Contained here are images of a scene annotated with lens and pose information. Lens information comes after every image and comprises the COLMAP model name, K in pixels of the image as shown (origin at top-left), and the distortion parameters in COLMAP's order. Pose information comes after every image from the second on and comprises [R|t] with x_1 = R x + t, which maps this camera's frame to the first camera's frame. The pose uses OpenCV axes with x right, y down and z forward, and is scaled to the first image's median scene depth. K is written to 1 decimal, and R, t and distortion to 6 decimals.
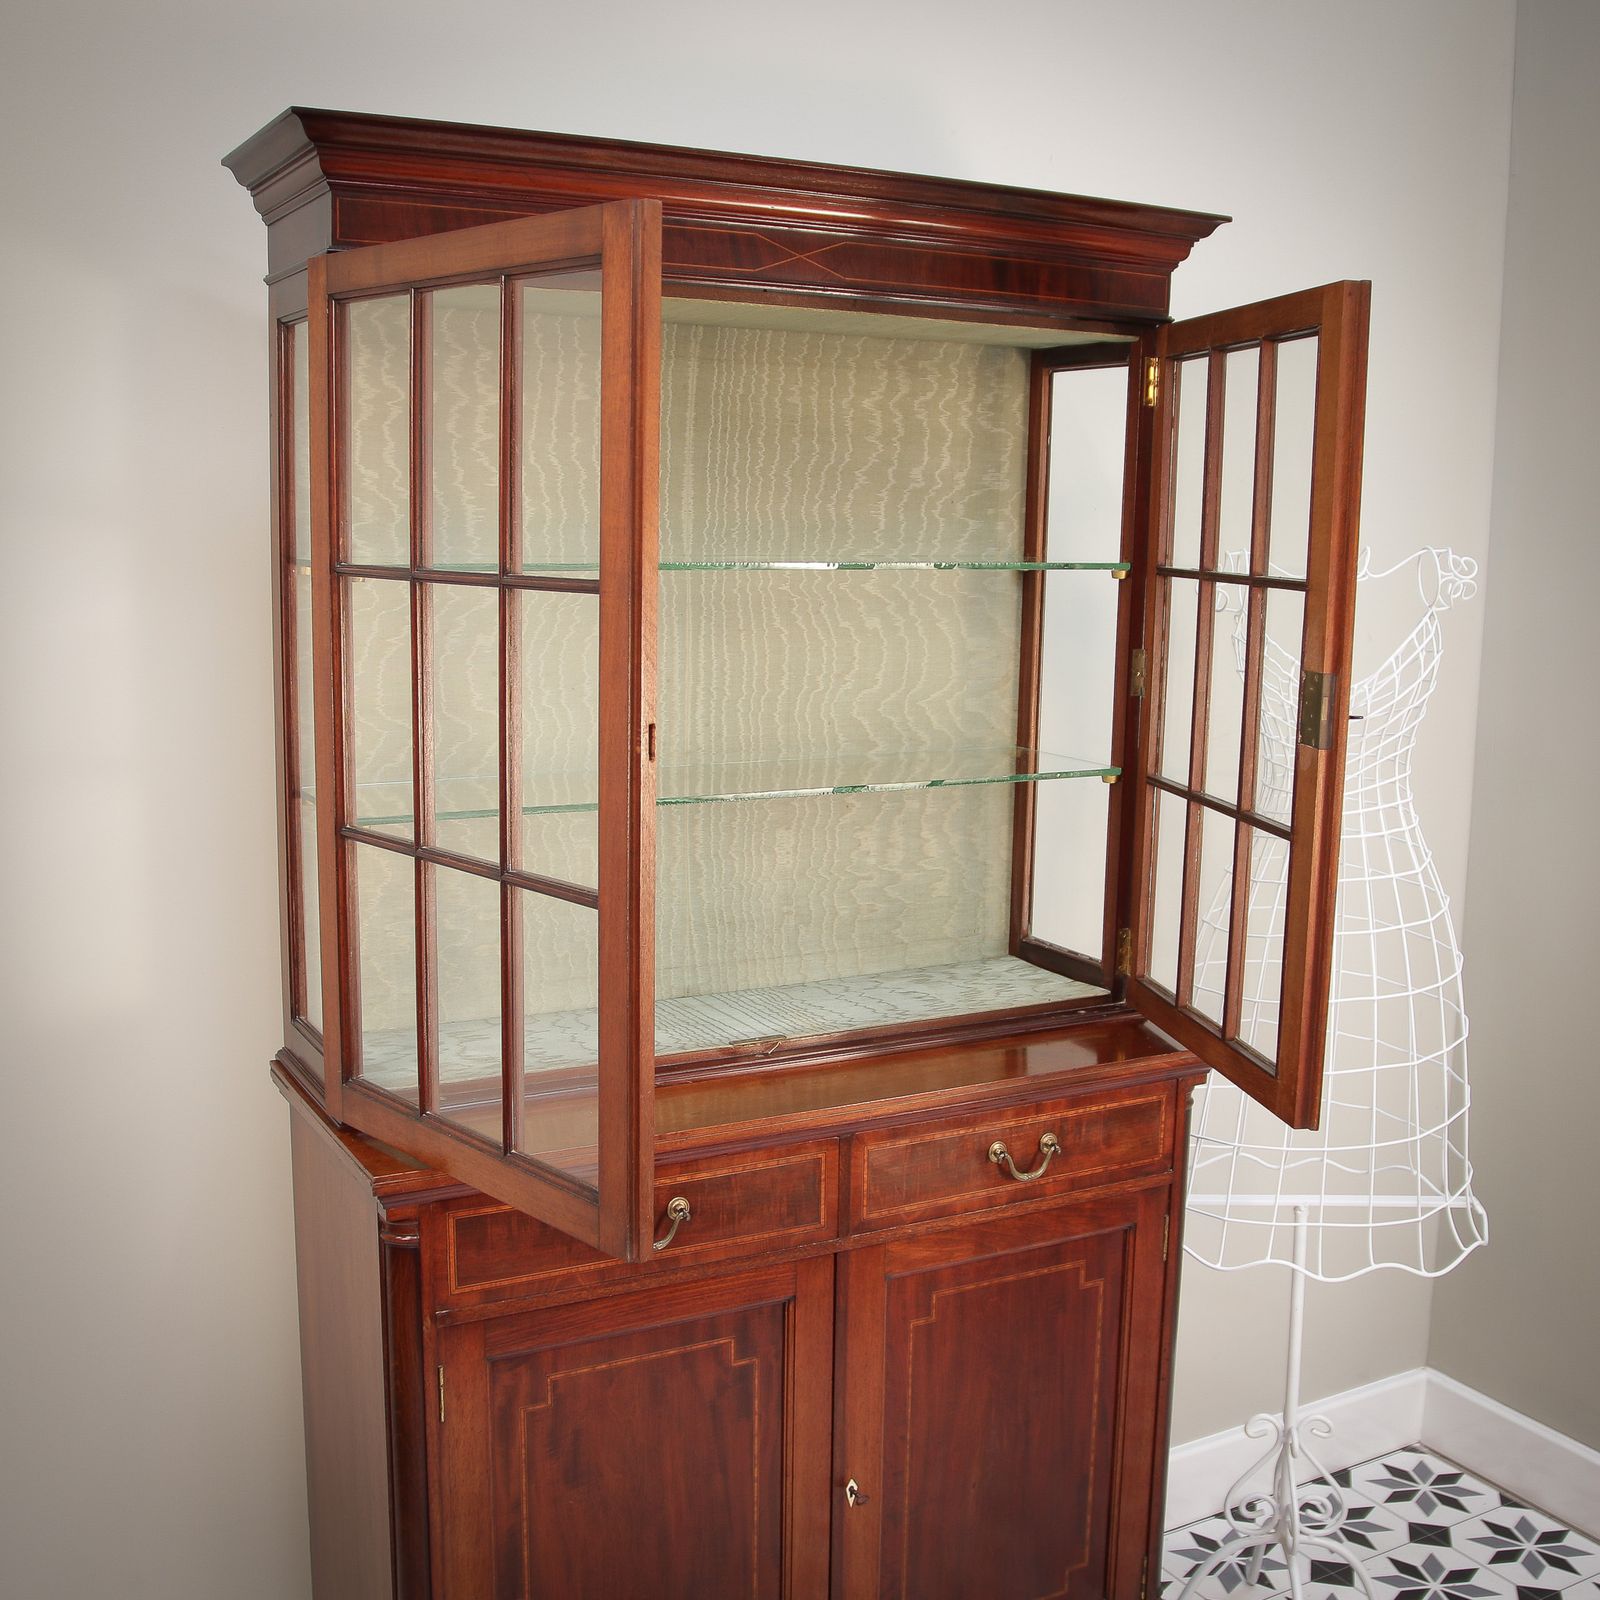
lens RADIAL K [[1876.4, 0, 800.0], [0, 1876.4, 800.0], [0, 0, 1]] dist [-0.121077, 0.026874]
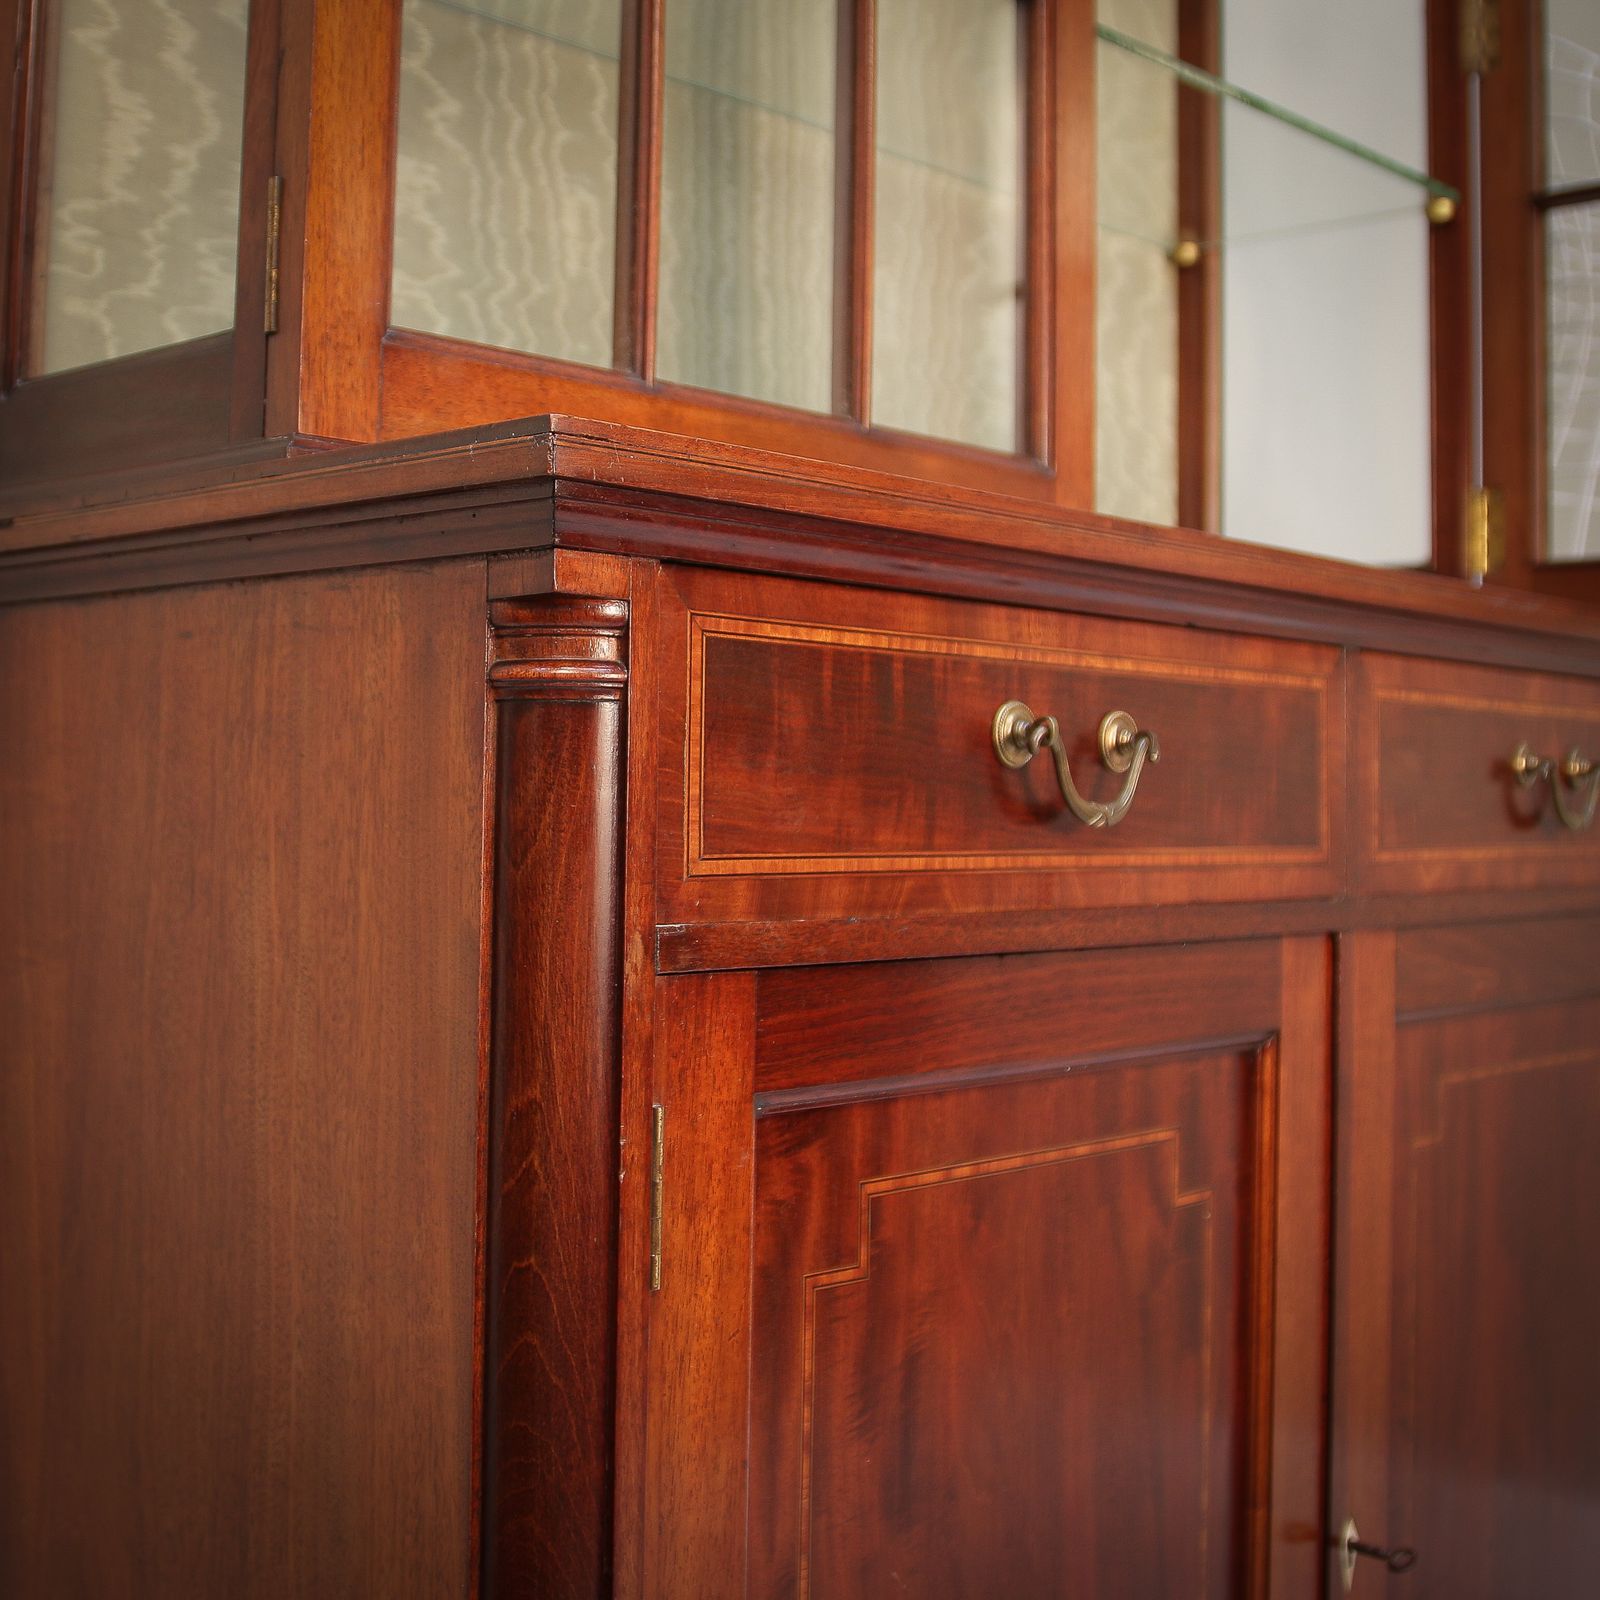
lens RADIAL K [[2169.3, 0, 569.9], [0, 2169.3, 652.4], [0, 0, 1]] dist [-0.148448, 0.097095]
pose [[0.970518, 0.020859, 0.240125, -0.246804], [0.029719, 0.978290, -0.205100, 0.250456], [-0.239190, 0.206190, 0.948828, 0.514864]]
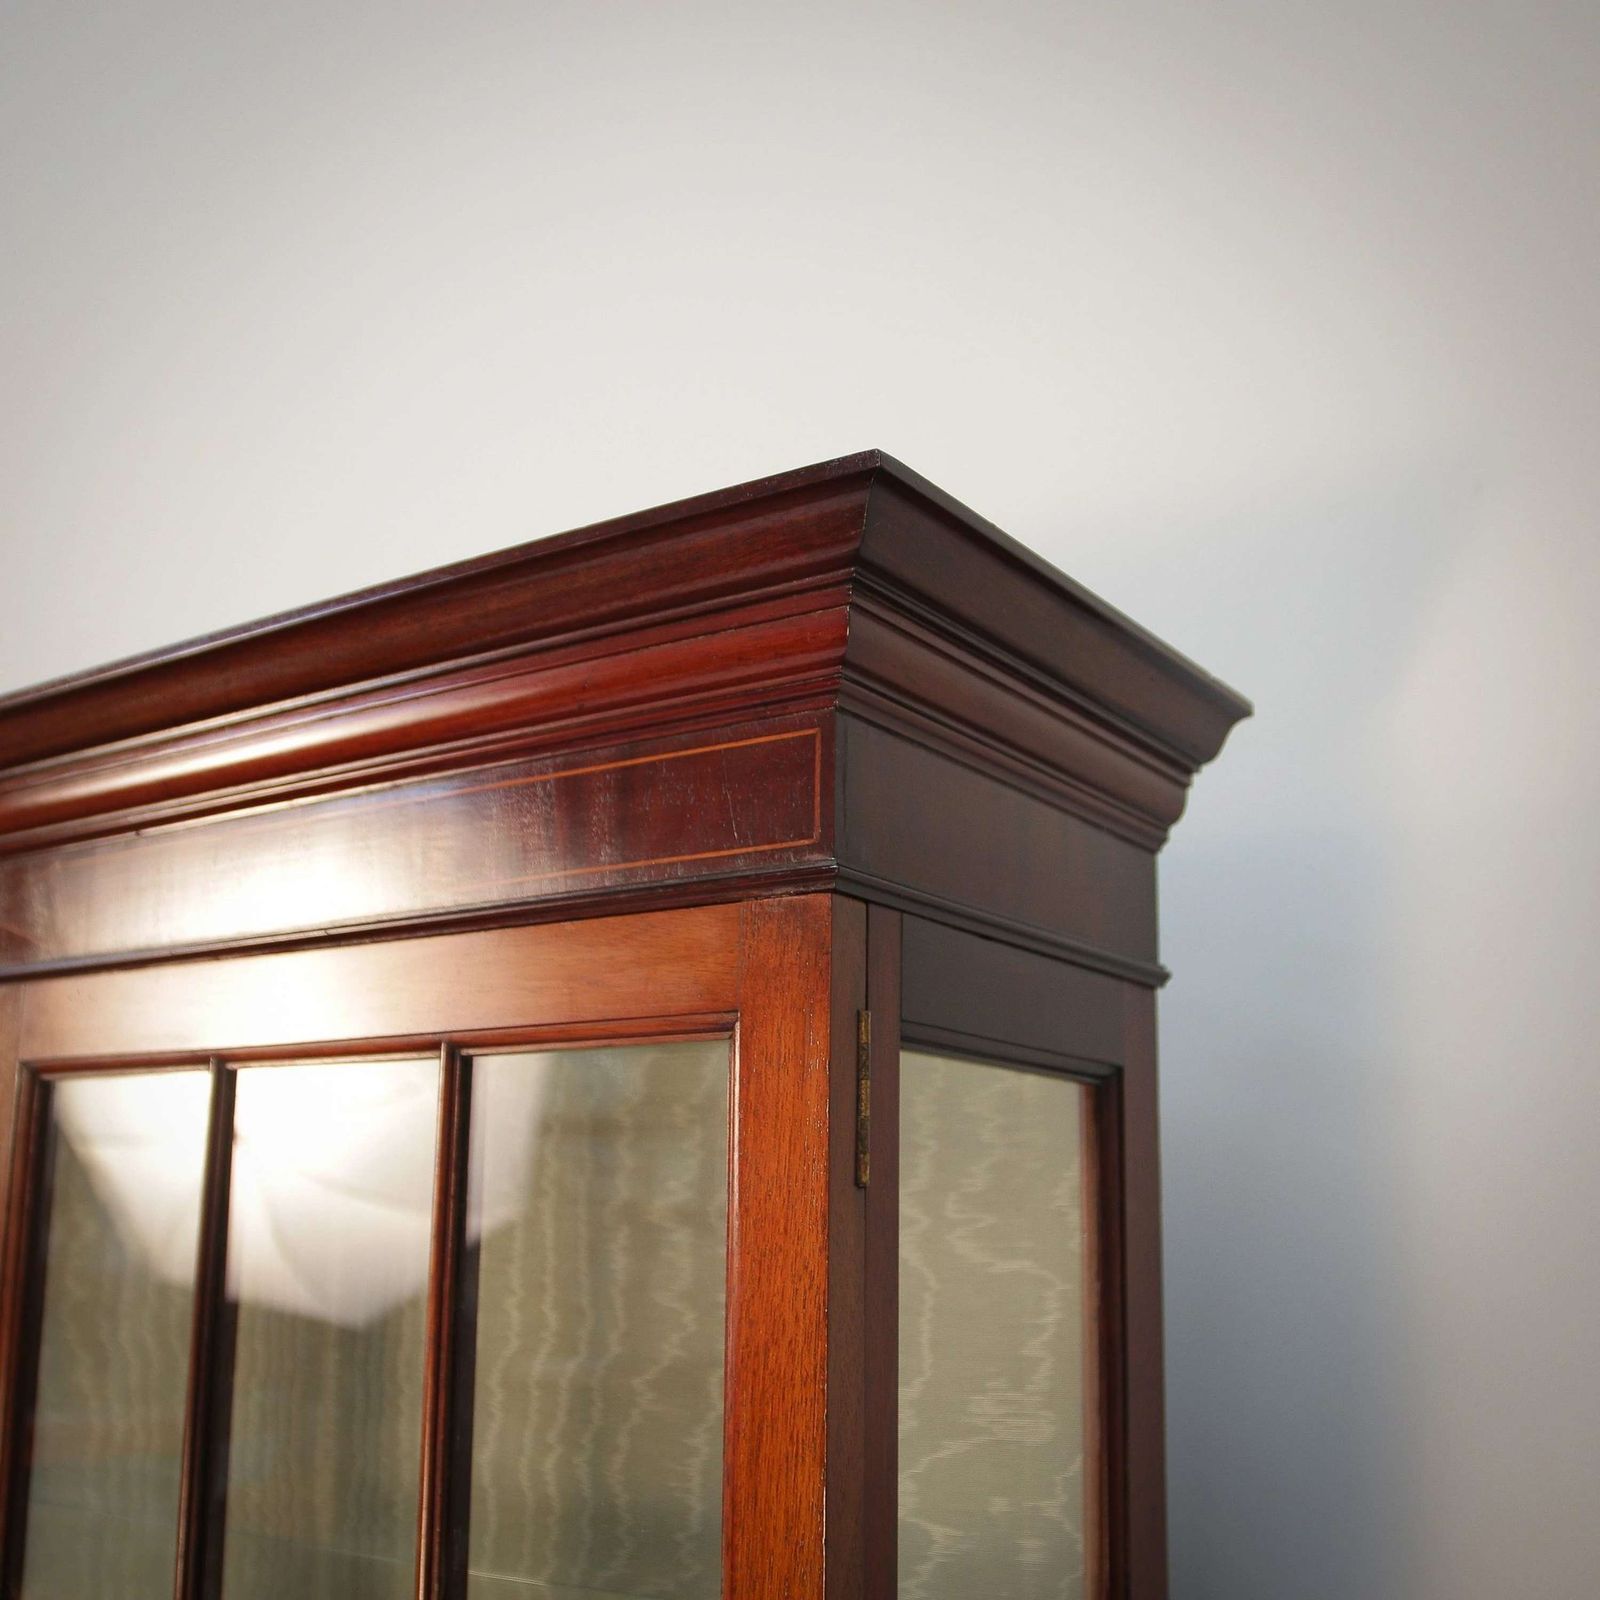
lens RADIAL K [[1837.7, 0, 800.0], [0, 1837.7, 800.0], [0, 0, 1]] dist [-0.121521, 0.055077]
pose [[0.453014, -0.228200, -0.861802, 0.438819], [-0.136383, 0.937566, -0.319952, -0.181954], [0.881010, 0.262478, 0.393608, 0.888724]]
